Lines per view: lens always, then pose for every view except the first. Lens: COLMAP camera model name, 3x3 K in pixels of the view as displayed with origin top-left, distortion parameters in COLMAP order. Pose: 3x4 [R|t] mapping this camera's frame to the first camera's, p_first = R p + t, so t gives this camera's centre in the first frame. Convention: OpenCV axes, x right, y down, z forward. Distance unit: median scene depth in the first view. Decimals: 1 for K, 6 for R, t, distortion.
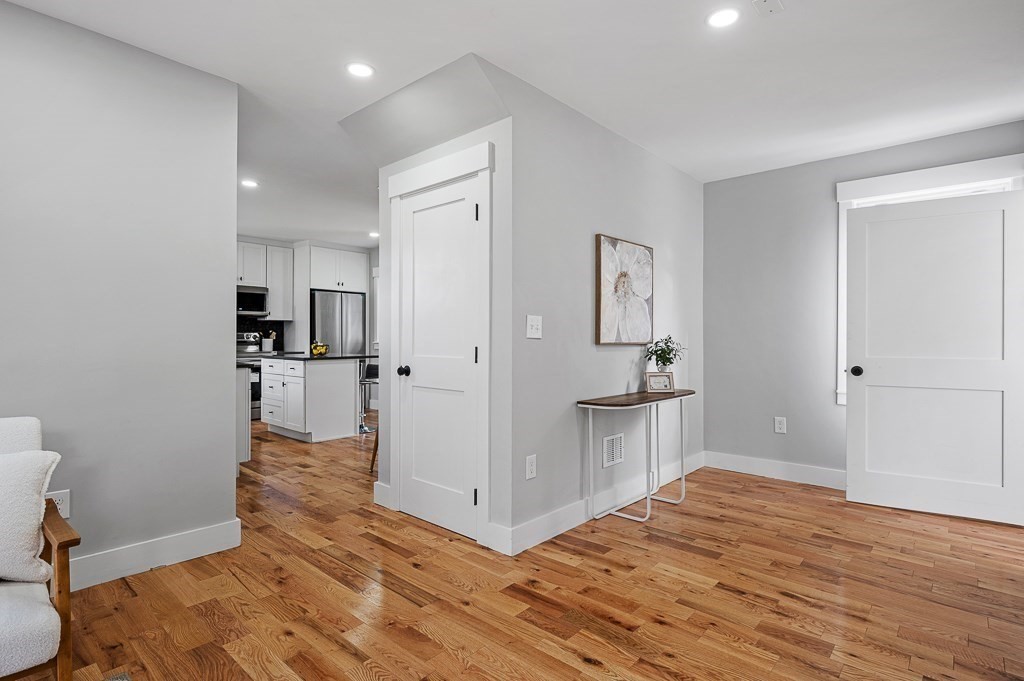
lens RADIAL K [[511.3, 0, 512.0], [0, 511.3, 340.5], [0, 0, 1]] dist [0.001622, 0.000033]
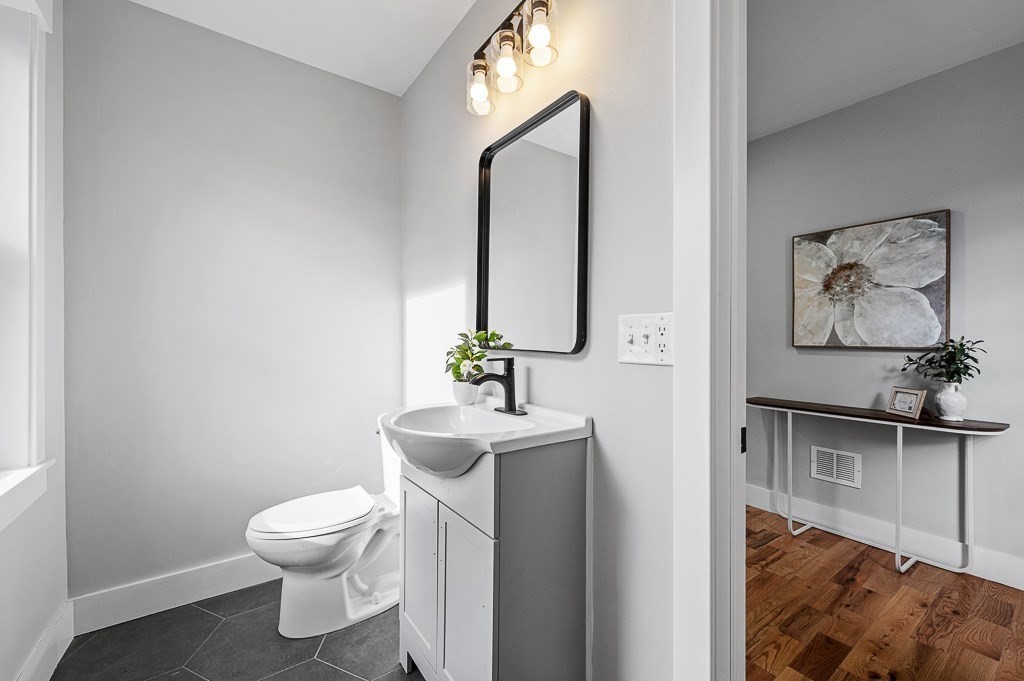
lens RADIAL K [[423.3, 0, 515.8], [0, 423.3, 336.4], [0, 0, 1]] dist [-0.000419, 0.000119]
pose [[-0.212027, -0.009175, -0.977221, 1.037565], [-0.005303, 0.999952, -0.008238, -0.003586], [0.977249, 0.003435, -0.212066, 0.610605]]
